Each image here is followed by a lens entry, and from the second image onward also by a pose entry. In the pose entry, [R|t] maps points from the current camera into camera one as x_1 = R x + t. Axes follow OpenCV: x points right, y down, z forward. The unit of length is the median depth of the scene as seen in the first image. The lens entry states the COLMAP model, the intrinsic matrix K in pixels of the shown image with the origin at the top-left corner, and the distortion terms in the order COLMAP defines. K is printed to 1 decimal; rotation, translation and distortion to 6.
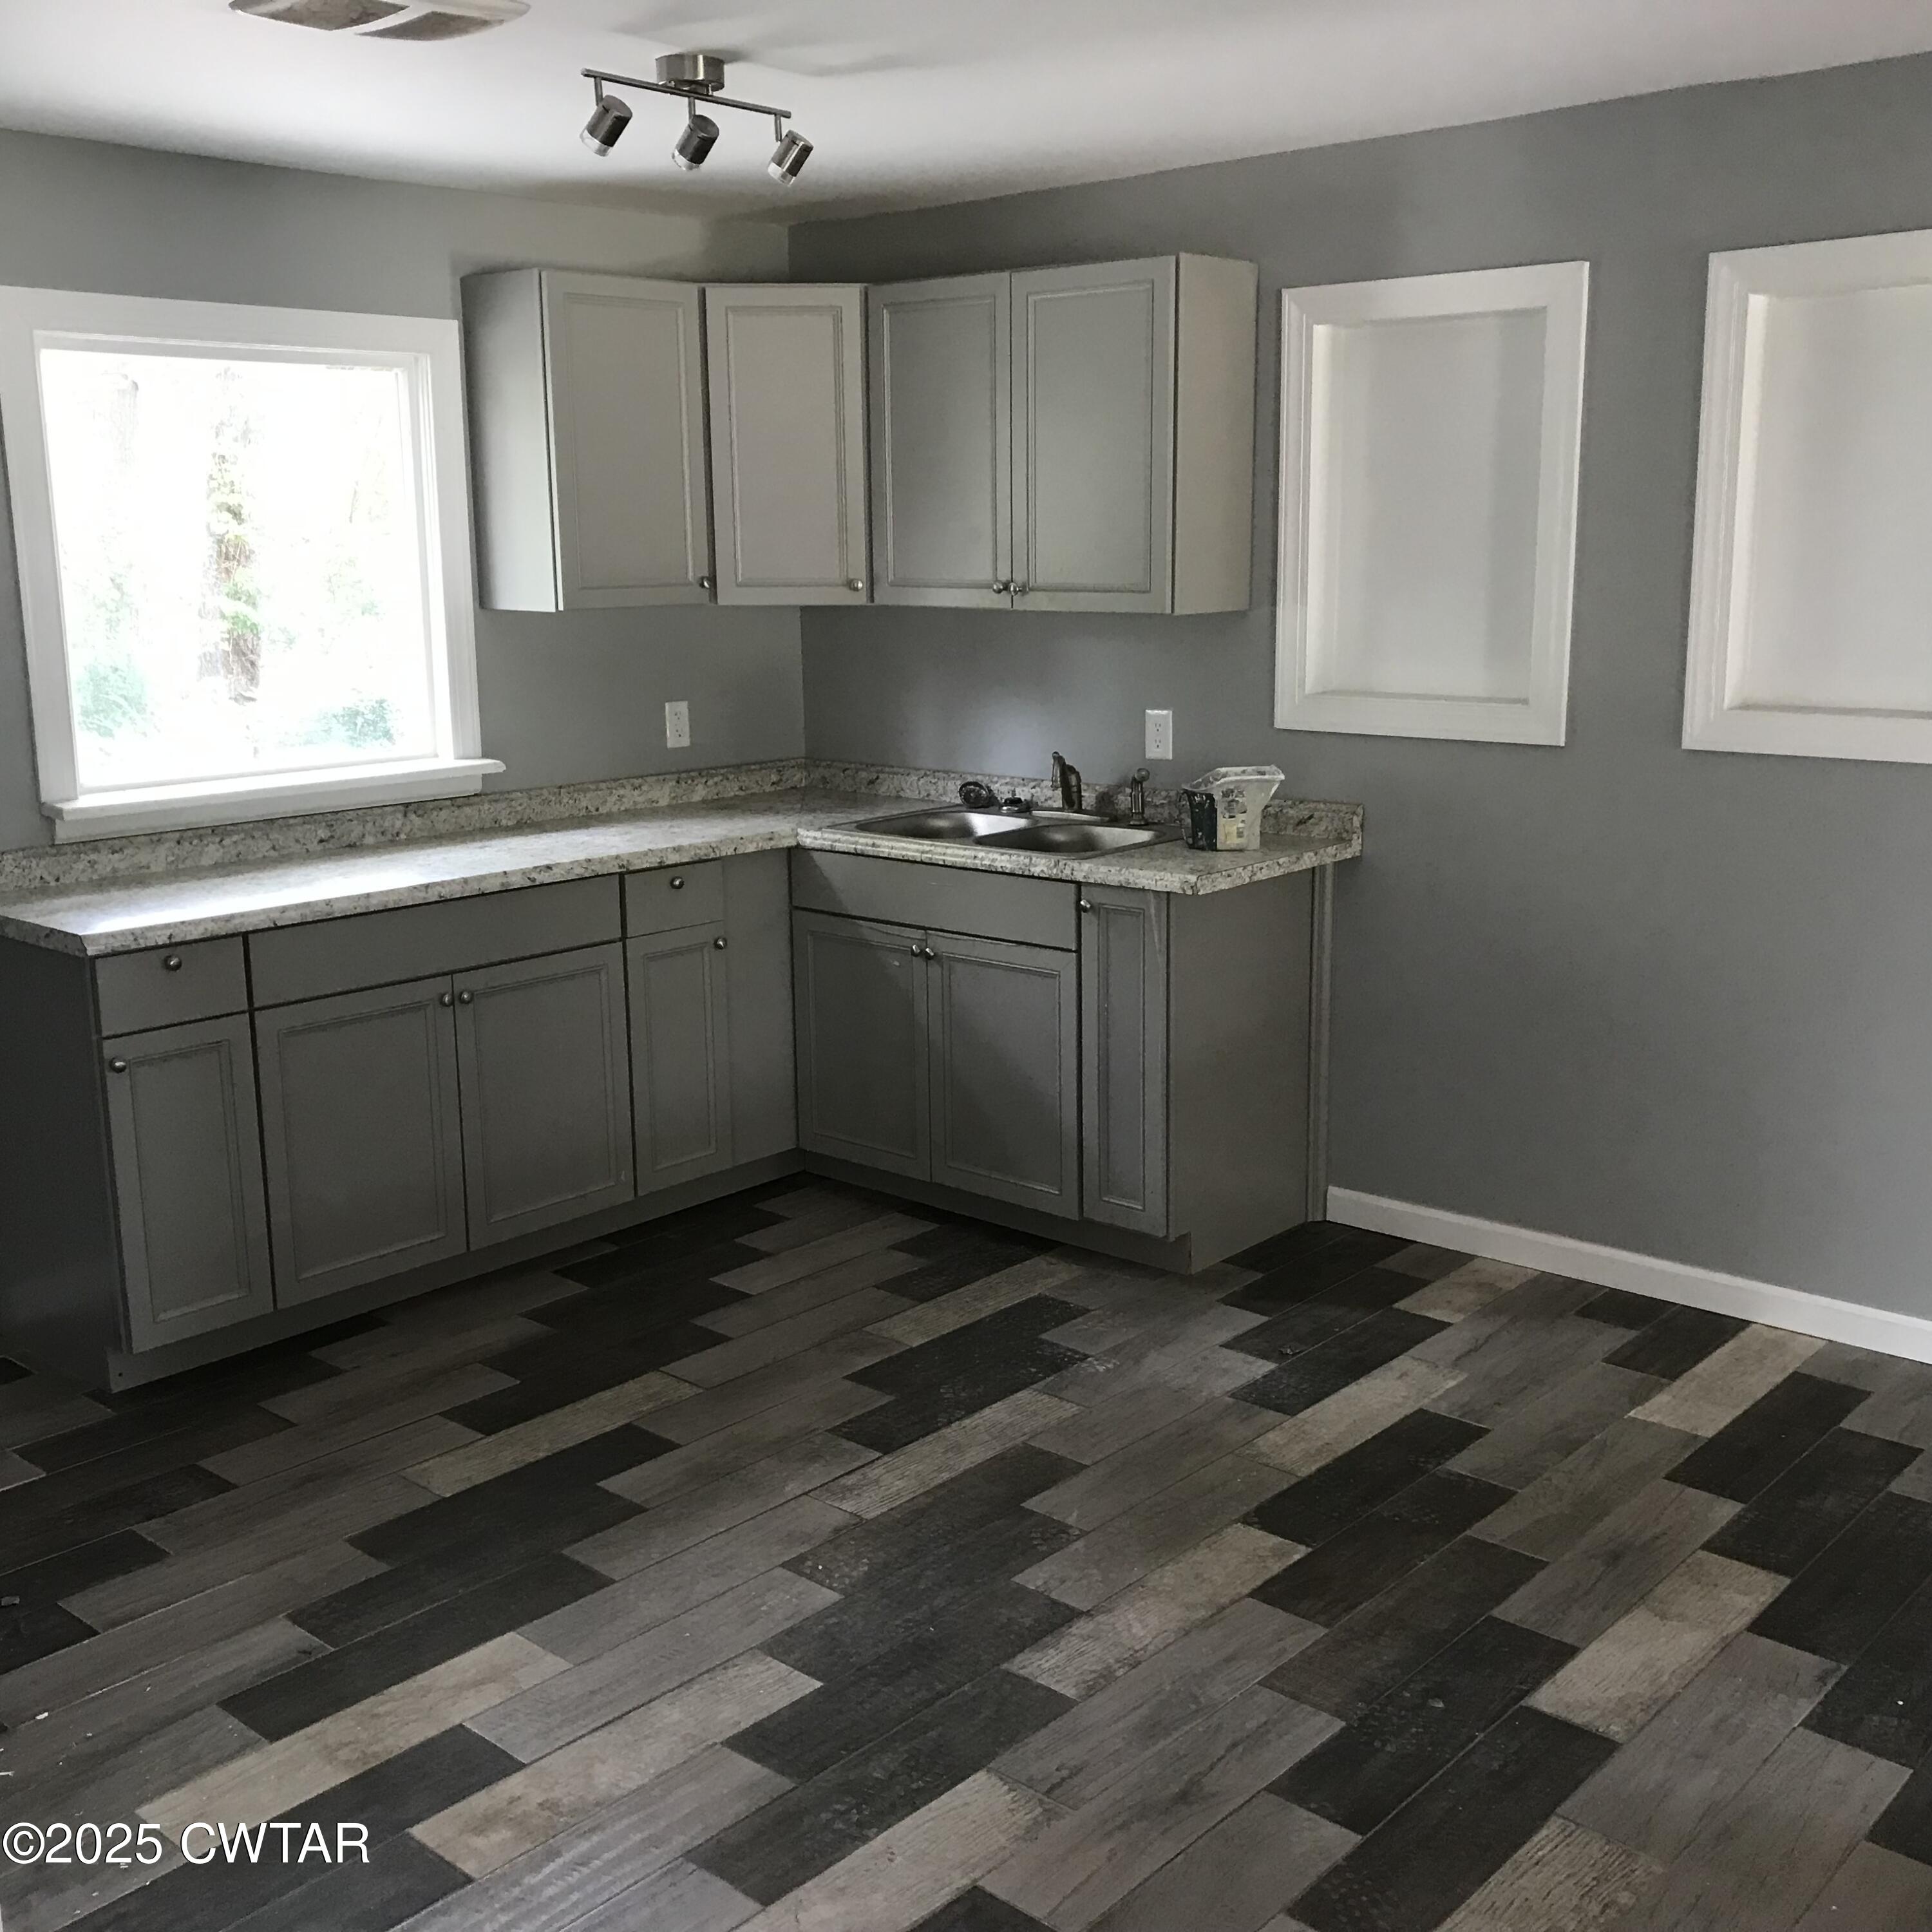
lens RADIAL K [[2127.7, 0, 966.0], [0, 2127.7, 966.0], [0, 0, 1]] dist [0.102640, -0.213807]
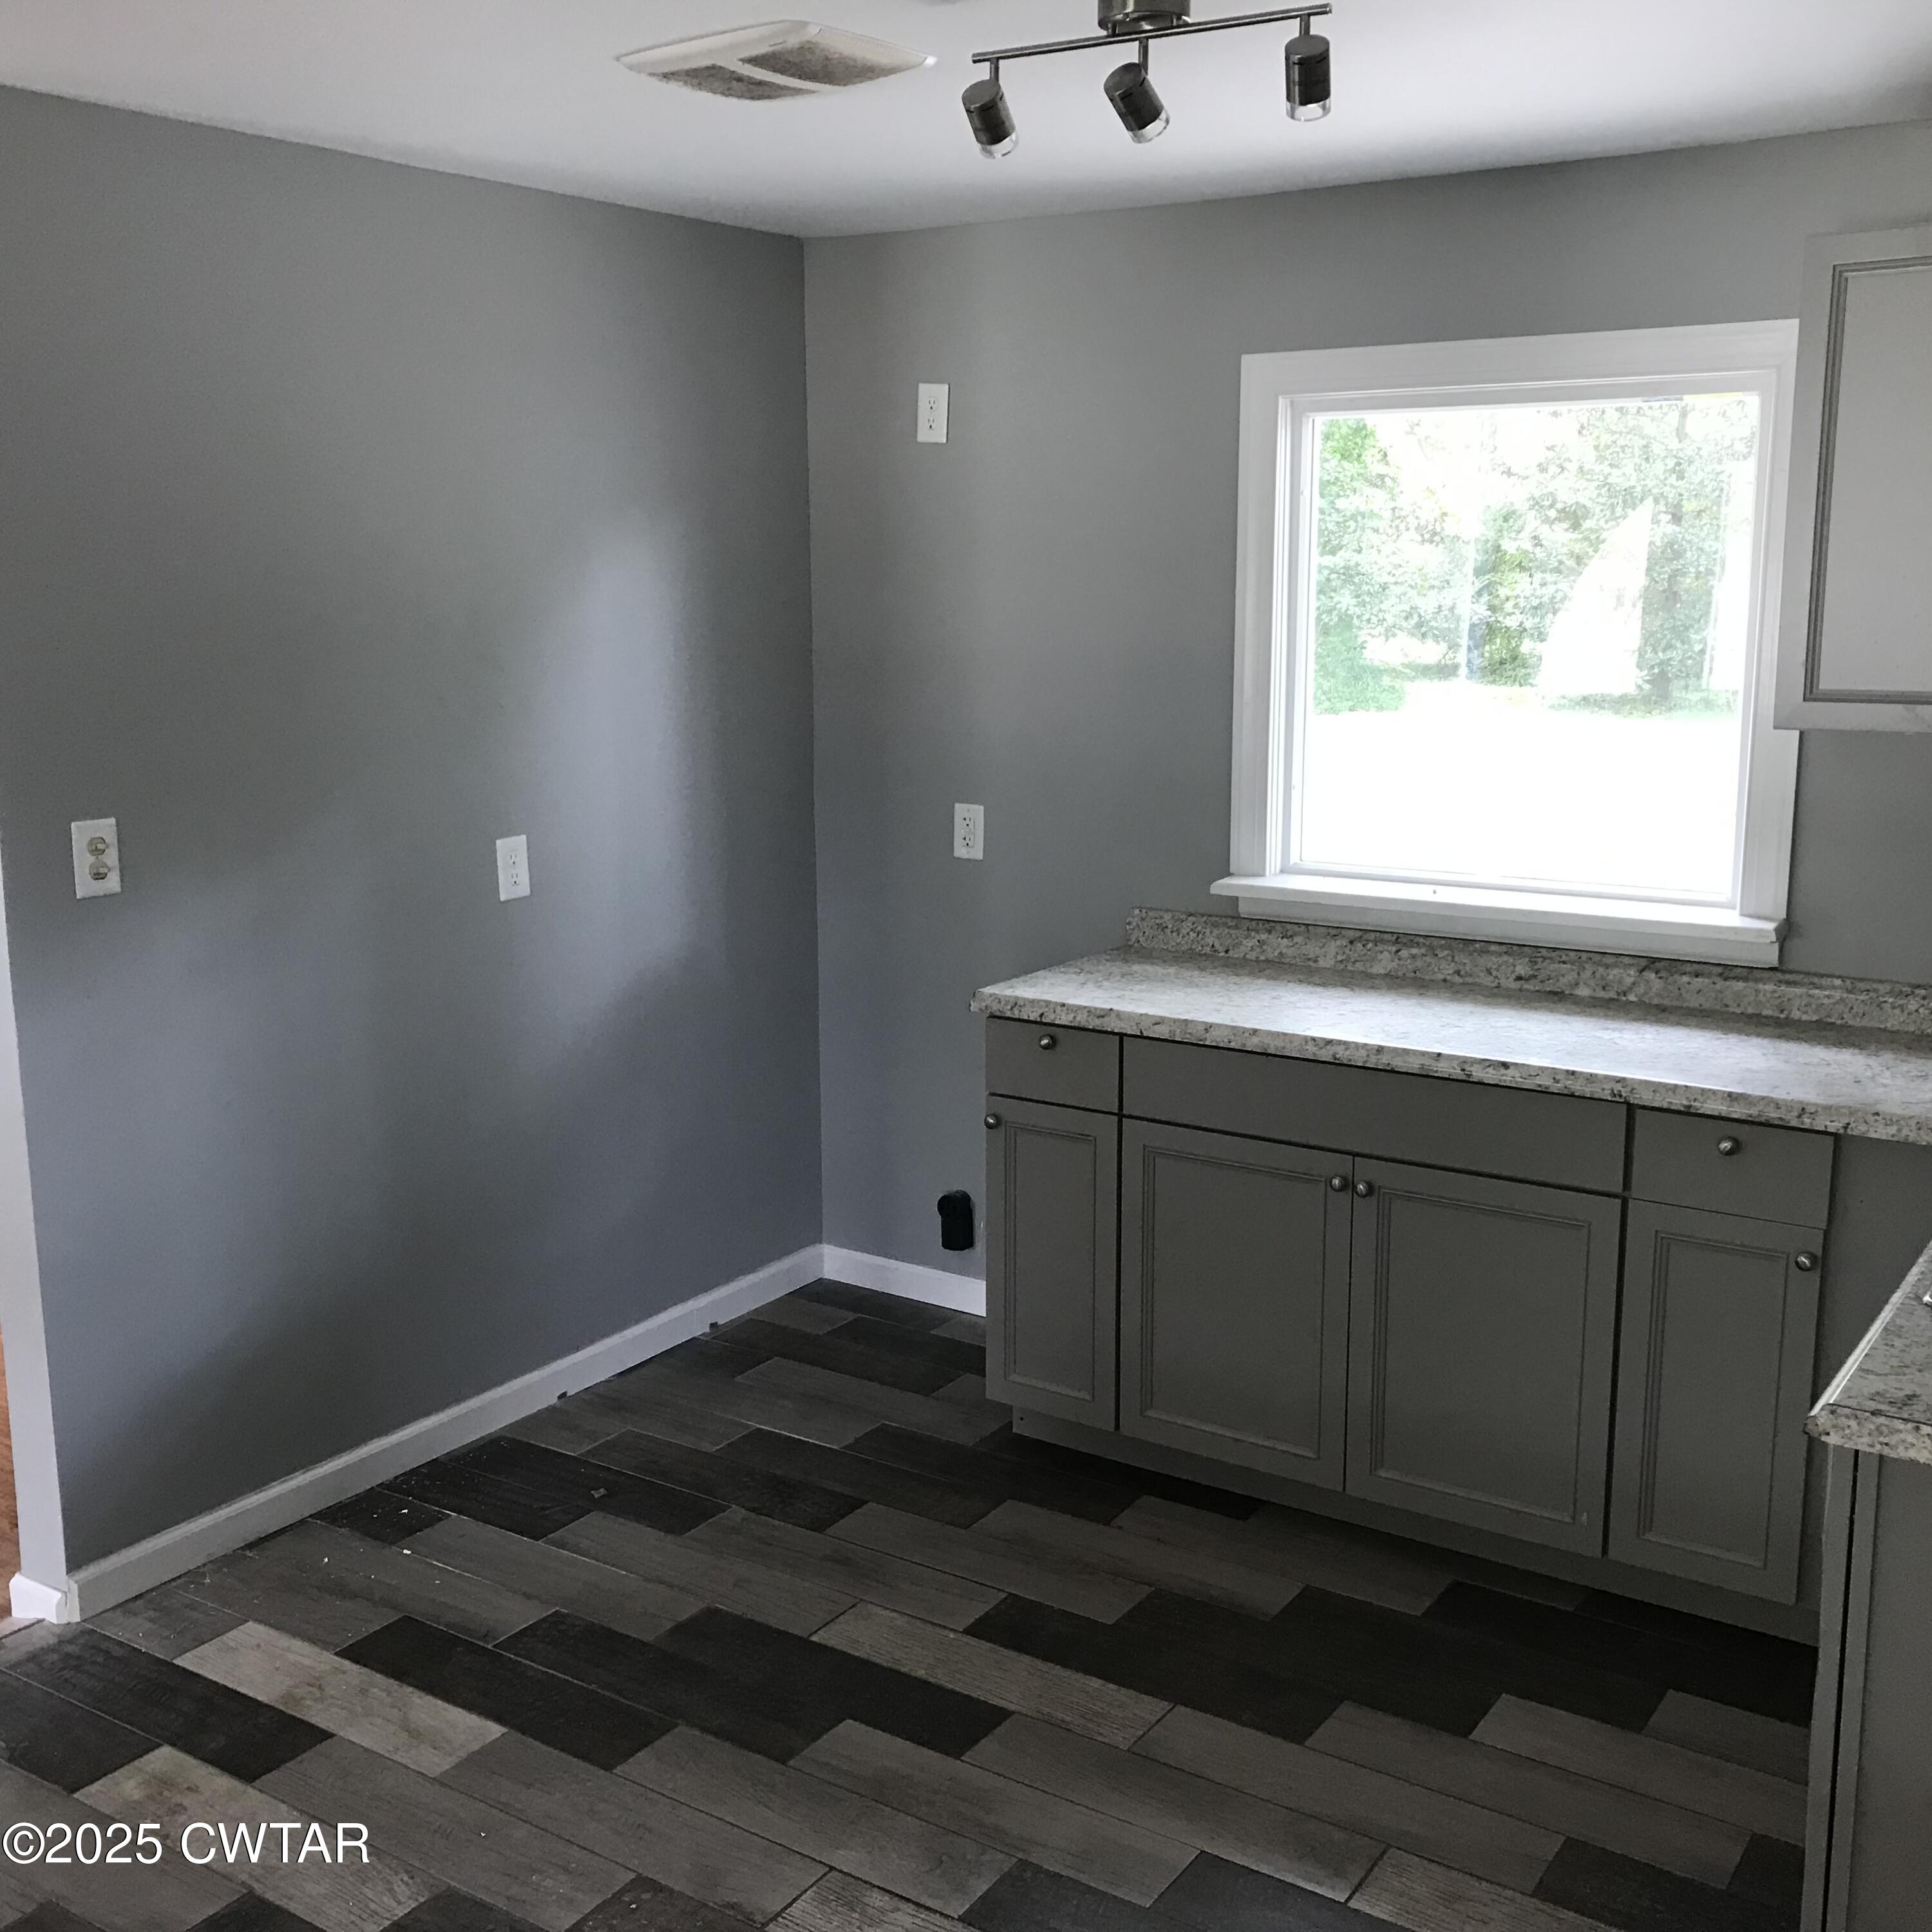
lens RADIAL K [[2127.7, 0, 966.0], [0, 2127.7, 966.0], [0, 0, 1]] dist [0.102640, -0.213807]
pose [[0.131340, 0.196362, -0.971695, 0.527129], [-0.198715, 0.965507, 0.168252, -0.177181], [0.971217, 0.170992, 0.165830, 0.726327]]
